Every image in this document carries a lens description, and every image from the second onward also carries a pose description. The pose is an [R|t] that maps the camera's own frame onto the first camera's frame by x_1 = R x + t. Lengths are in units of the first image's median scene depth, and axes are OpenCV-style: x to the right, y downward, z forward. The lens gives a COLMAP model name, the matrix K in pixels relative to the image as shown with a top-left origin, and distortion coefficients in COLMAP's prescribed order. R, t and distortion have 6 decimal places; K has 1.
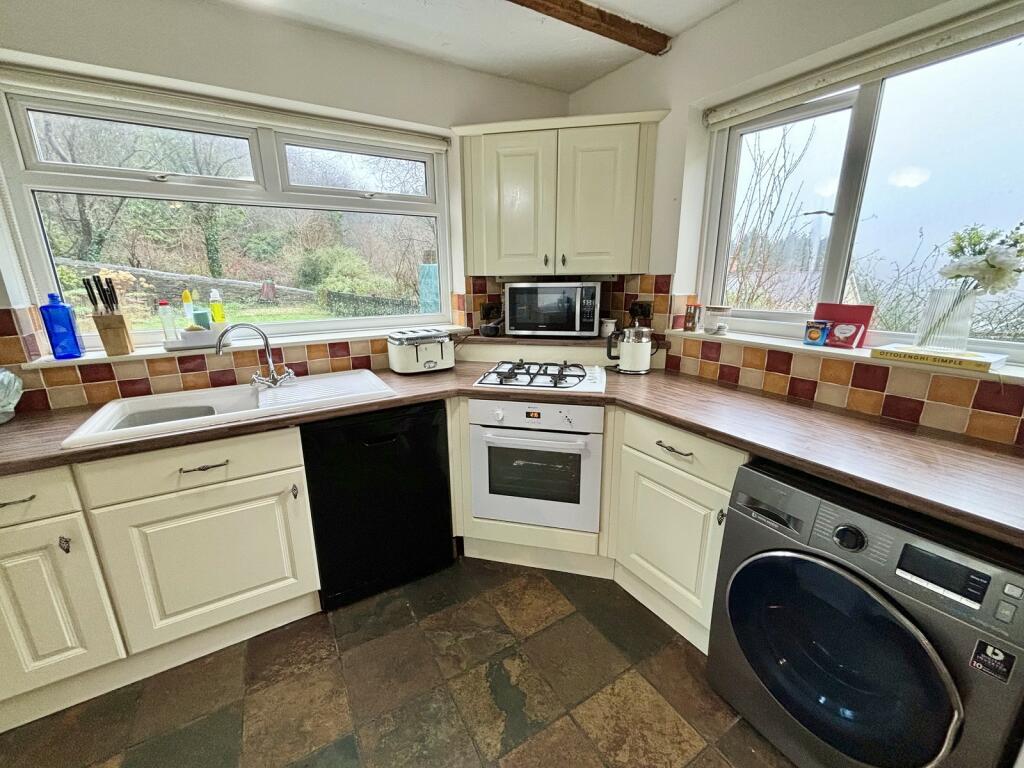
lens RADIAL K [[412.4, 0, 513.8], [0, 412.4, 384.6], [0, 0, 1]] dist [0.000949, 0.000181]
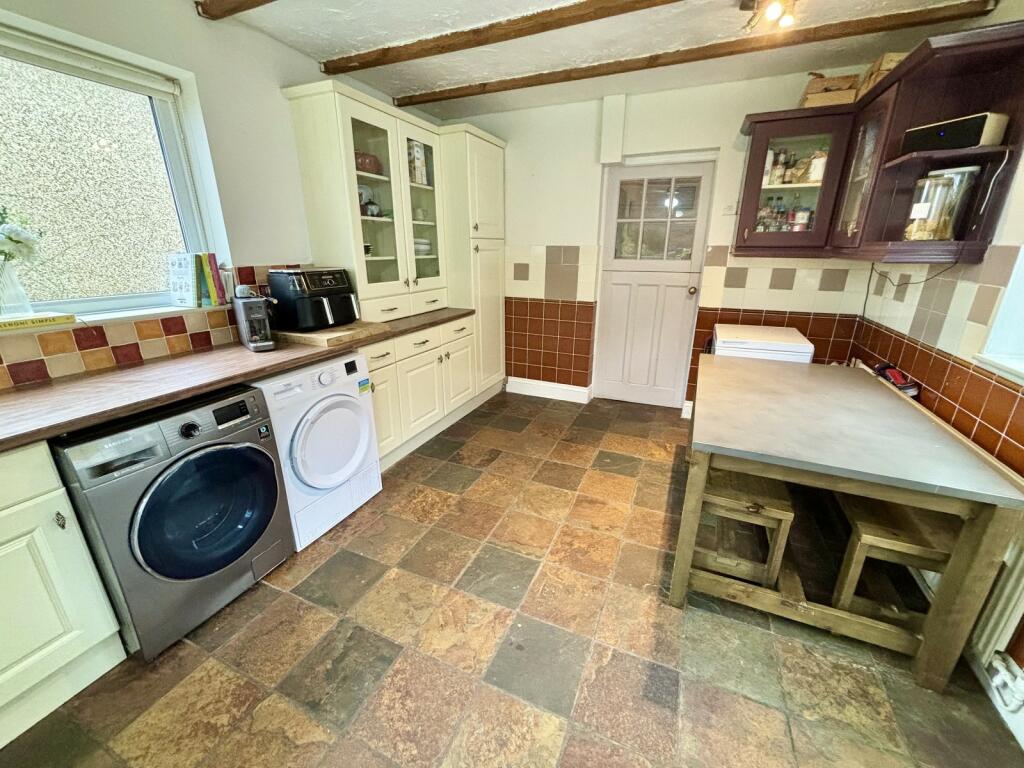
lens RADIAL K [[411.6, 0, 504.3], [0, 411.6, 386.2], [0, 0, 1]] dist [0.000171, -0.000050]
pose [[-0.558124, -0.256336, 0.789170, -0.455965], [0.217251, 0.872763, 0.437134, -0.079207], [-0.800812, 0.415423, -0.431420, 0.334428]]
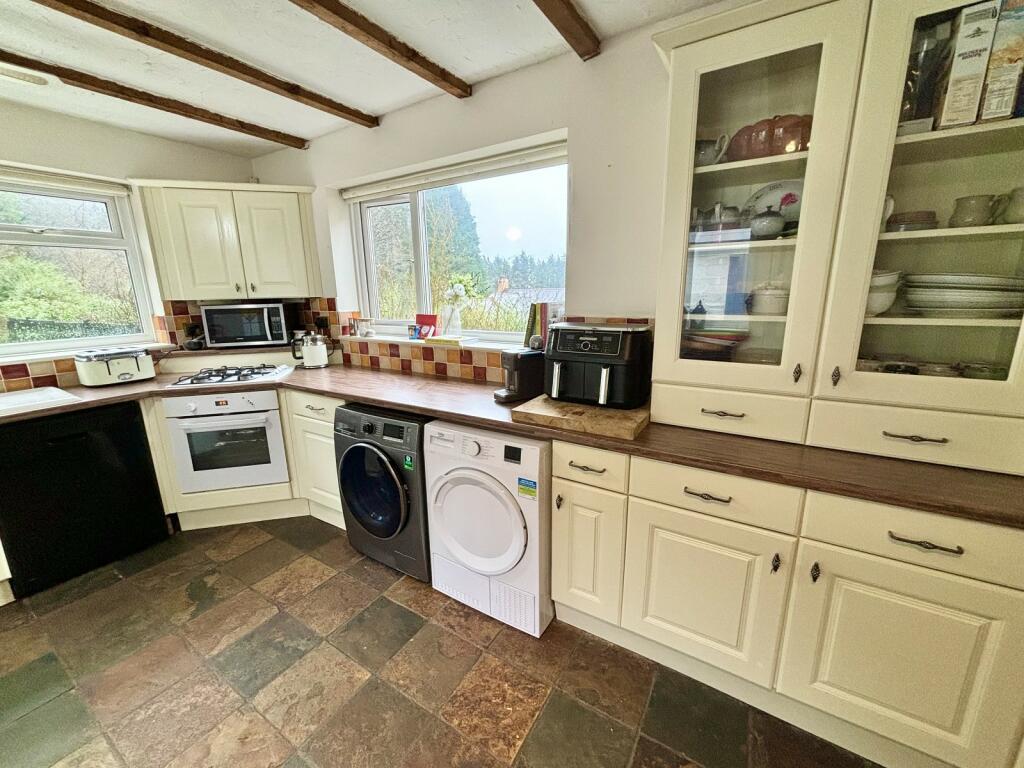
lens RADIAL K [[409.8, 0, 512.0], [0, 409.8, 384.0], [0, 0, 1]] dist [-0.001738, -0.000036]
pose [[0.892853, -0.107037, 0.437444, 0.288010], [0.124251, 0.992192, -0.010829, 0.131342], [-0.432869, 0.064021, 0.899180, -0.565257]]
